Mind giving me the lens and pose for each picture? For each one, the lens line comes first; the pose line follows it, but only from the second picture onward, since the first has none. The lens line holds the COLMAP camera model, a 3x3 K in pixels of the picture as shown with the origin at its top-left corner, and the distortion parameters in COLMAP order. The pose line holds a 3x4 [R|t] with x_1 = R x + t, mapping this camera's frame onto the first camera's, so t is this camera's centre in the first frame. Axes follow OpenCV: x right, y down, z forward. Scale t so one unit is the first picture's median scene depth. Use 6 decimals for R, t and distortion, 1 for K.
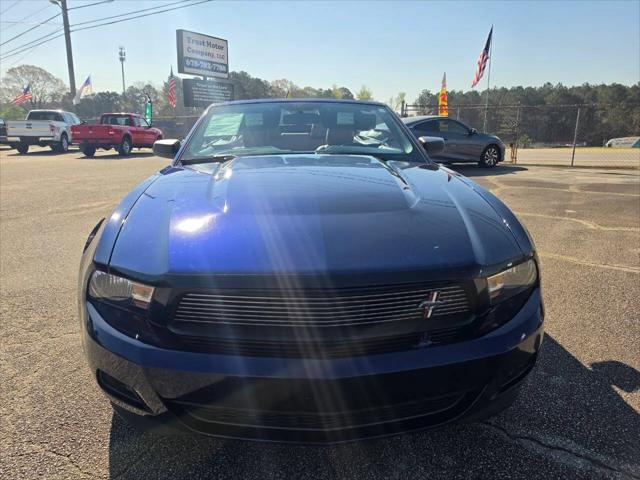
lens RADIAL K [[439.3, 0, 313.4], [0, 439.3, 240.3], [0, 0, 1]] dist [0.019630, -0.027720]
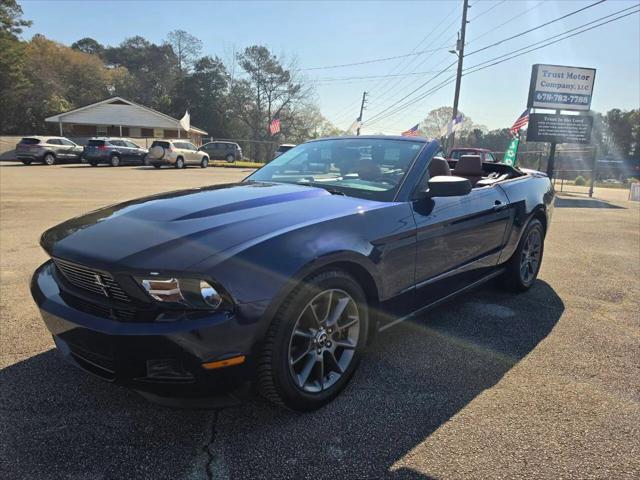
lens RADIAL K [[439.3, 0, 316.2], [0, 439.3, 242.7], [0, 0, 1]] dist [0.019630, -0.027720]
pose [[0.677717, 0.162829, -0.717067, 0.829002], [-0.212214, 0.976991, 0.021283, -0.074790], [0.704034, 0.137748, 0.696679, 0.236883]]
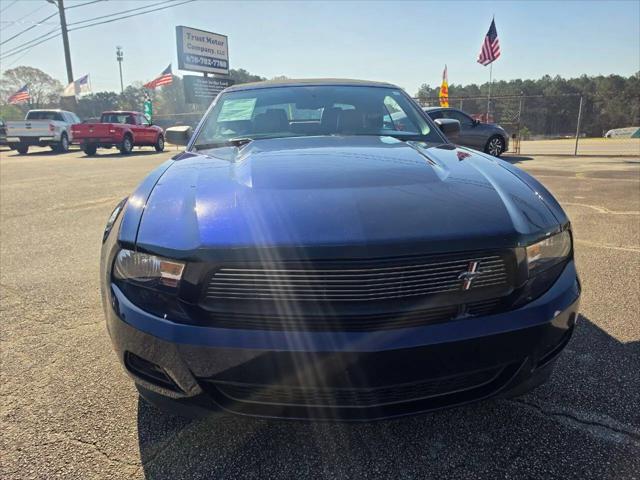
lens RADIAL K [[439.3, 0, 319.6], [0, 439.3, 238.8], [0, 0, 1]] dist [0.019630, -0.027720]
pose [[0.999750, -0.020671, 0.008549, -0.036099], [0.020635, 0.999778, 0.004205, 0.027006], [-0.008634, -0.004027, 0.999955, 0.015269]]
